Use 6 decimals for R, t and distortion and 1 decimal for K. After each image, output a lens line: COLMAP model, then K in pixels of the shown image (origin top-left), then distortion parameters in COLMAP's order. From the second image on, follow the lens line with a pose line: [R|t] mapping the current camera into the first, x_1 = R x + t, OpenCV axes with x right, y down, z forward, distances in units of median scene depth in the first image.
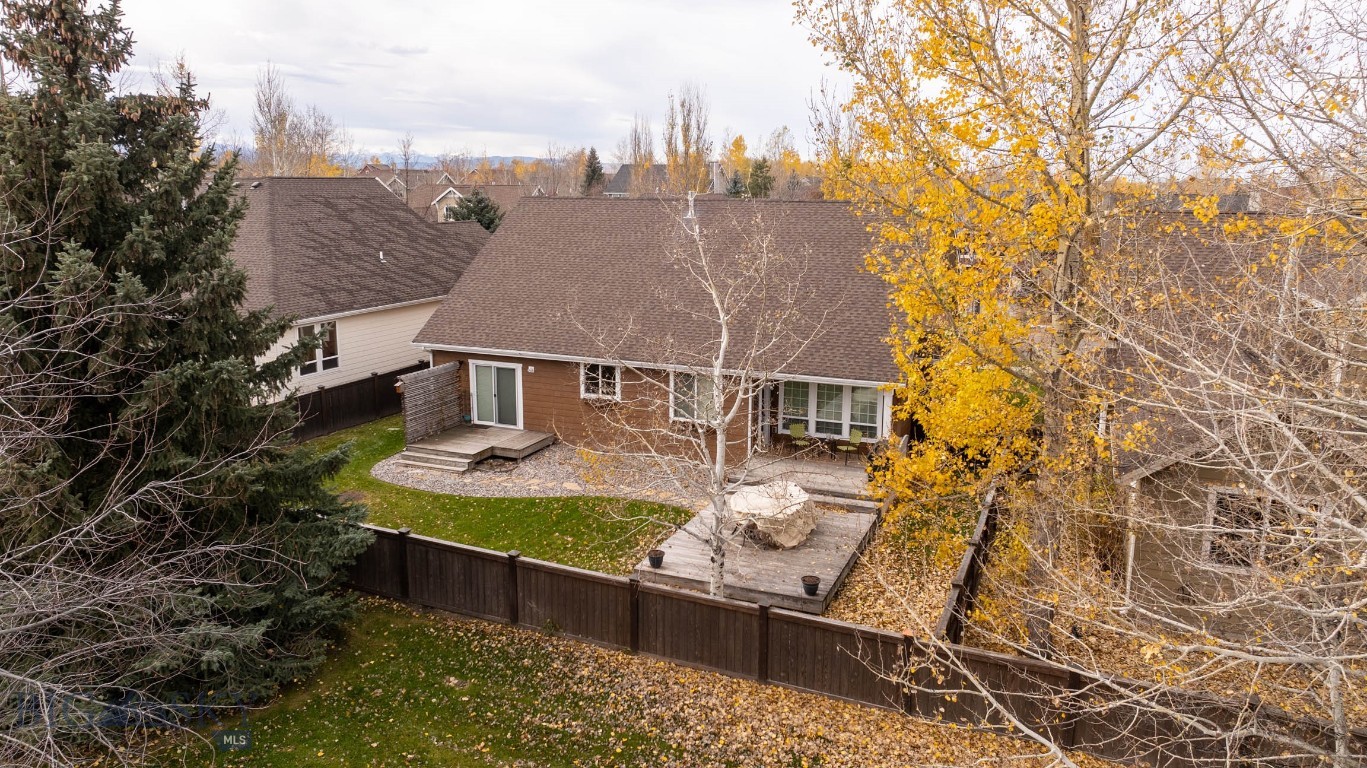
lens RADIAL K [[951.9, 0, 687.2], [0, 951.9, 382.4], [0, 0, 1]] dist [-0.007904, 0.011937]
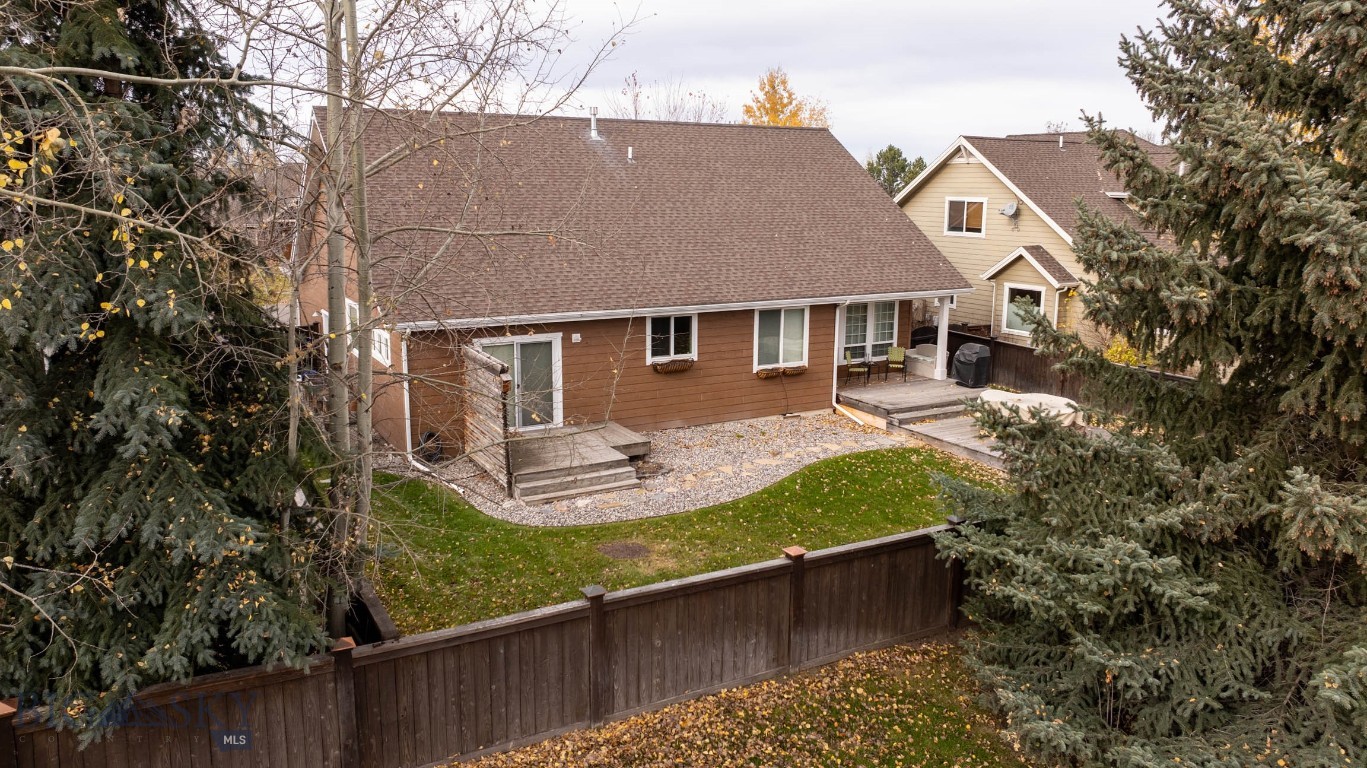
lens RADIAL K [[951.9, 0, 685.5], [0, 951.9, 386.1], [0, 0, 1]] dist [-0.007904, 0.011937]
pose [[0.571596, -0.163424, 0.804096, -0.735853], [0.130616, 0.985592, 0.107461, -0.046671], [-0.810072, 0.043604, 0.584707, 0.528788]]
